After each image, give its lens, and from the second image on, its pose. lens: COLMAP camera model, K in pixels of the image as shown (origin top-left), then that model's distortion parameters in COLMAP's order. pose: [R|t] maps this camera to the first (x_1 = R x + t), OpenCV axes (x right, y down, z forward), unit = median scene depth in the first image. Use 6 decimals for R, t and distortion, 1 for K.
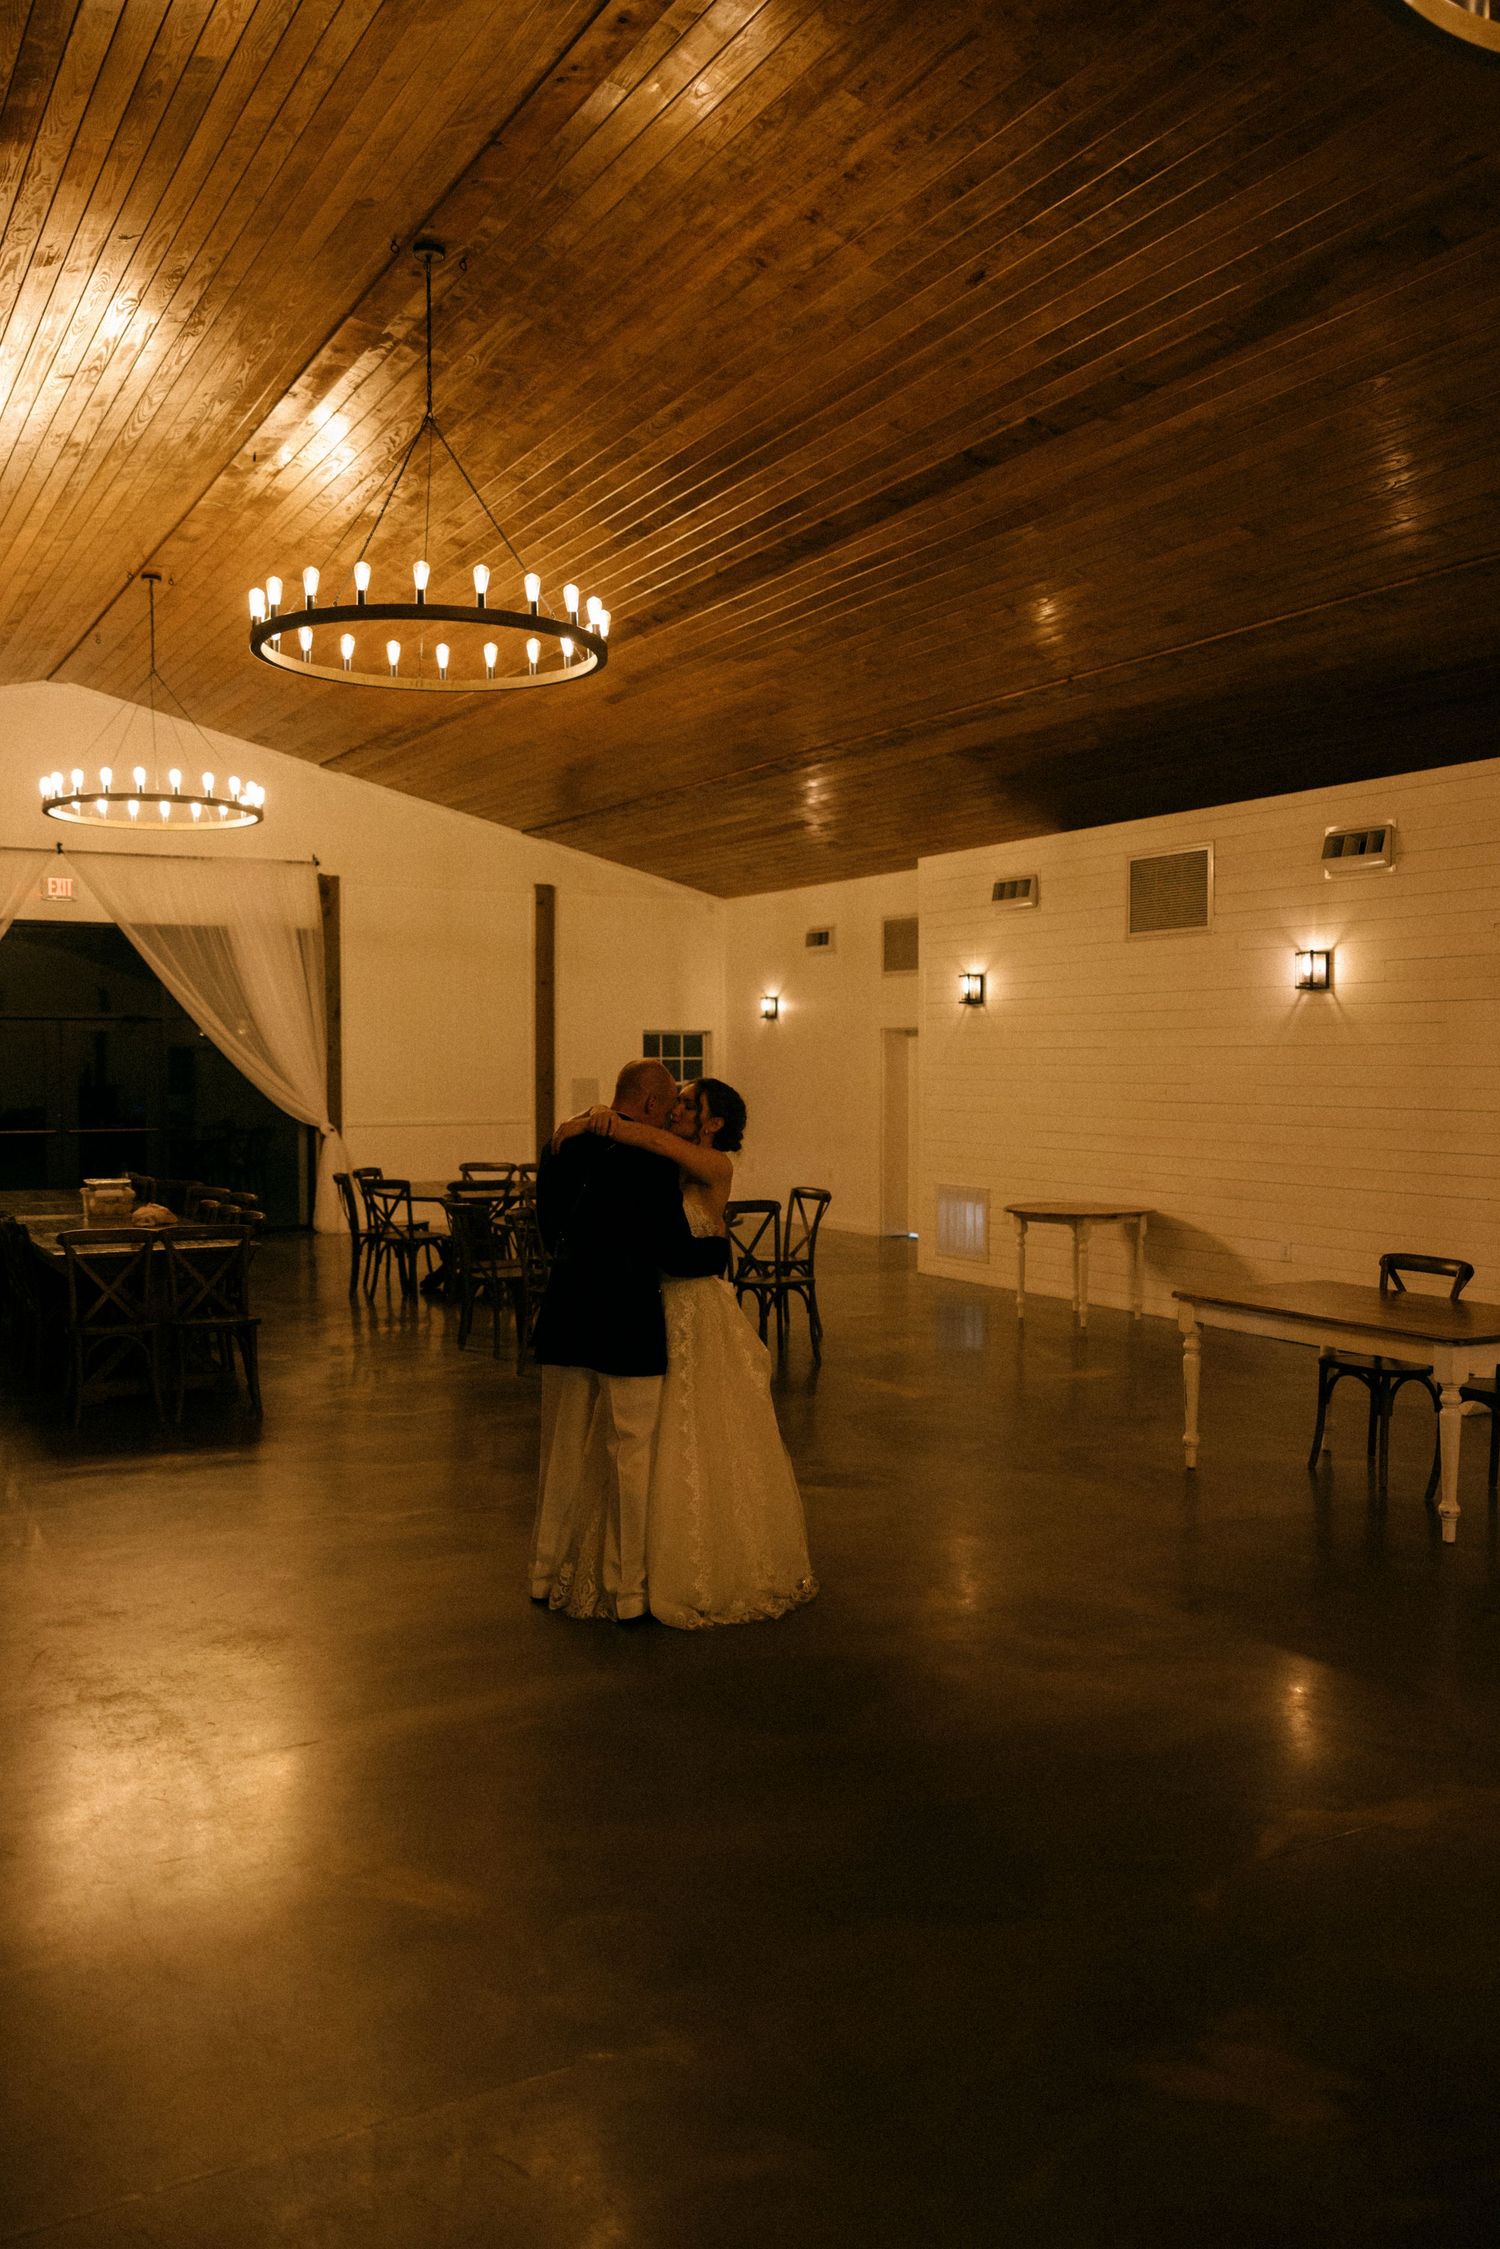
lens RADIAL K [[1820.6, 0, 750.0], [0, 1820.6, 1124.5], [0, 0, 1]] dist [0.009938, 0.004675]
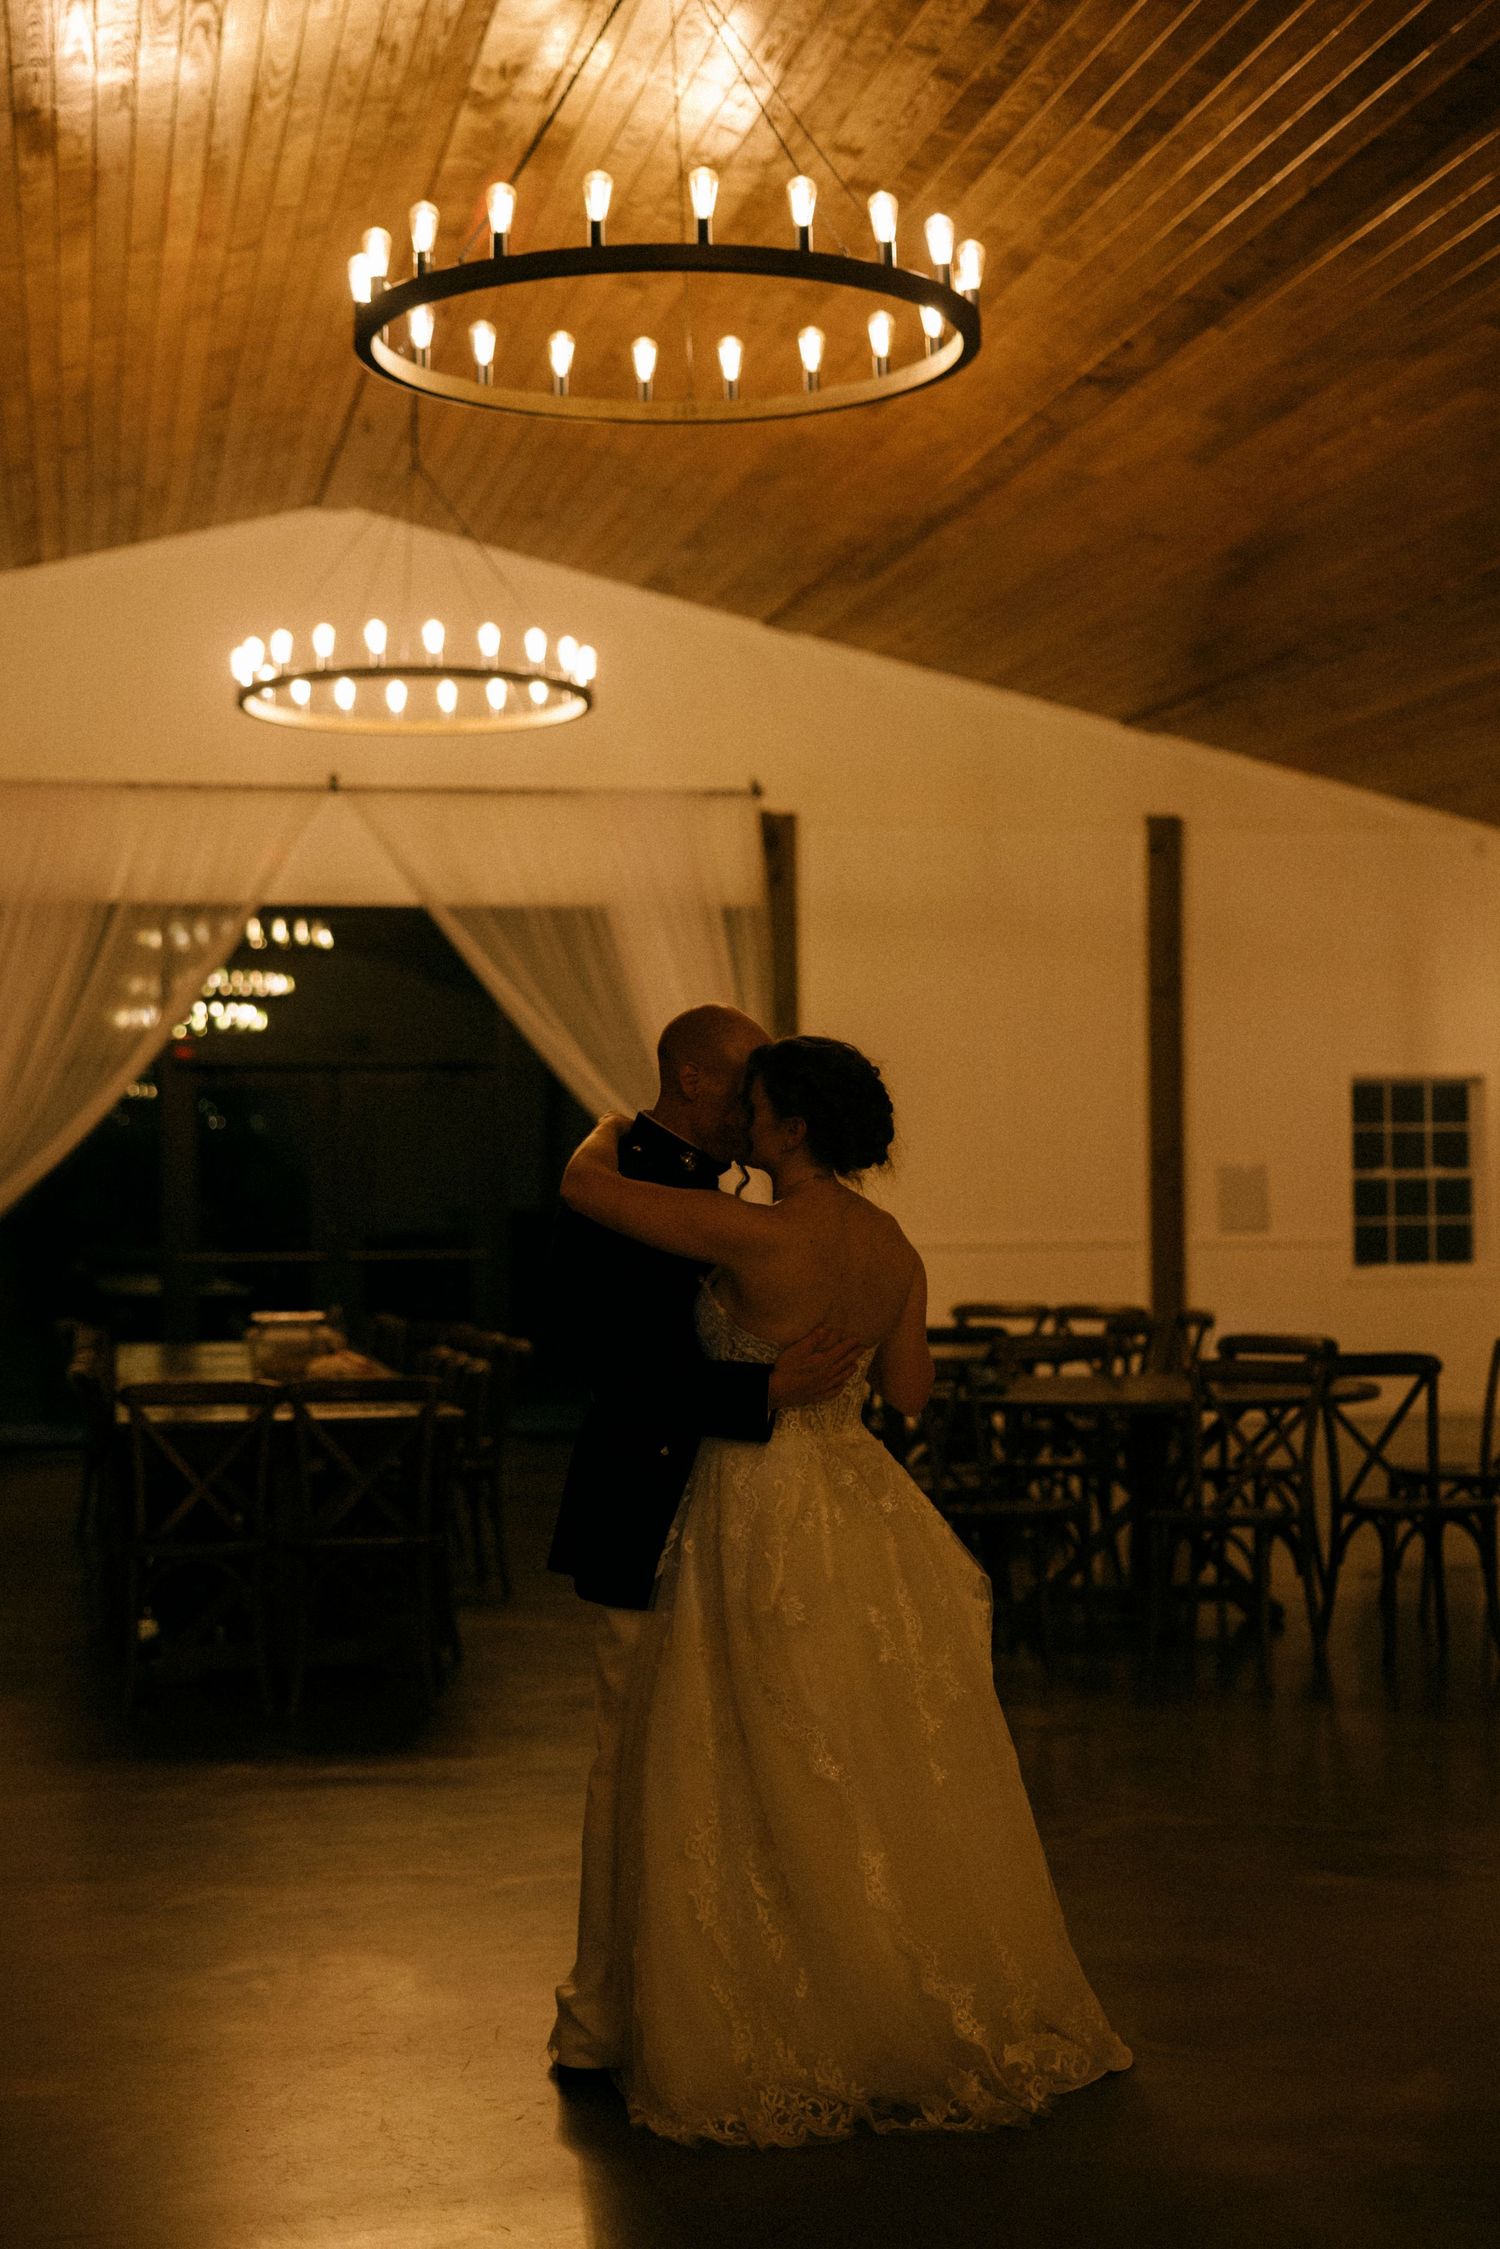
lens RADIAL K [[3237.2, 0, 767.4], [0, 3237.2, 1120.4], [0, 0, 1]] dist [0.009328, 0.000185]
pose [[0.957077, -0.014588, -0.289465, 0.083844], [-0.000748, 0.998605, -0.052800, 0.019805], [0.289832, 0.050750, 0.955731, 0.039573]]
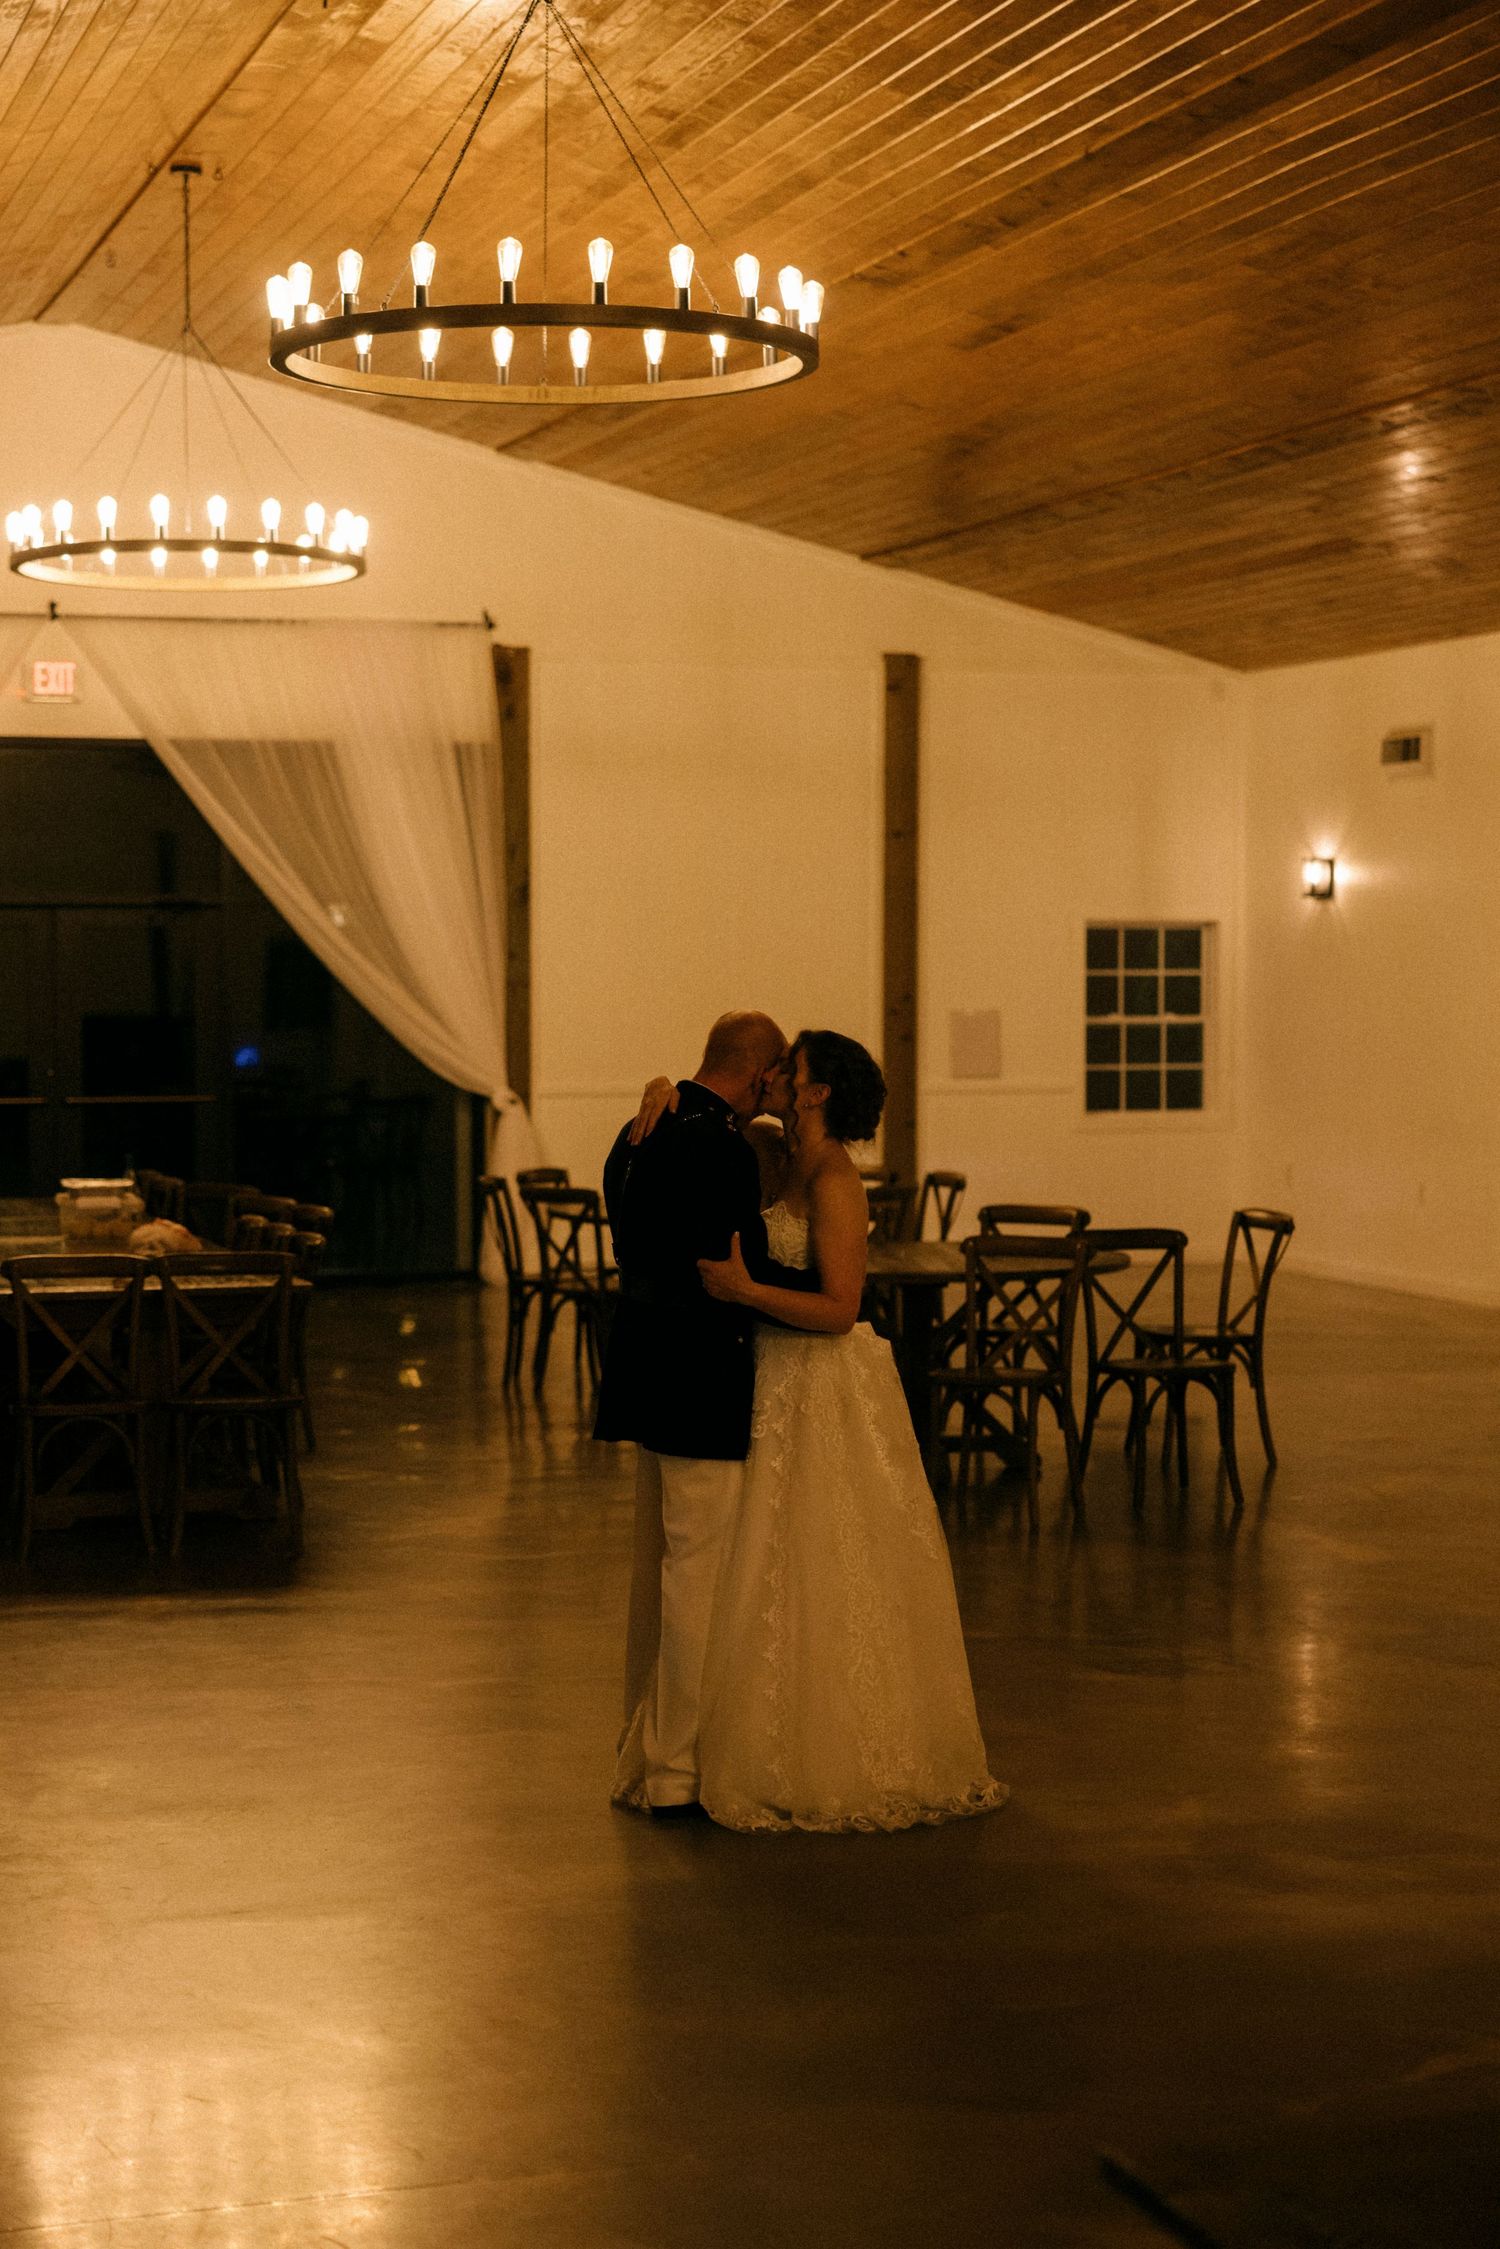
lens RADIAL K [[3772.7, 0, 750.0], [0, 3772.7, 1124.5], [0, 0, 1]] dist [-0.012025, 0.092056]
pose [[0.981131, 0.008482, -0.193158, 0.092164], [-0.006923, 0.999938, 0.008745, -0.001014], [0.193220, -0.007242, 0.981129, -0.172116]]
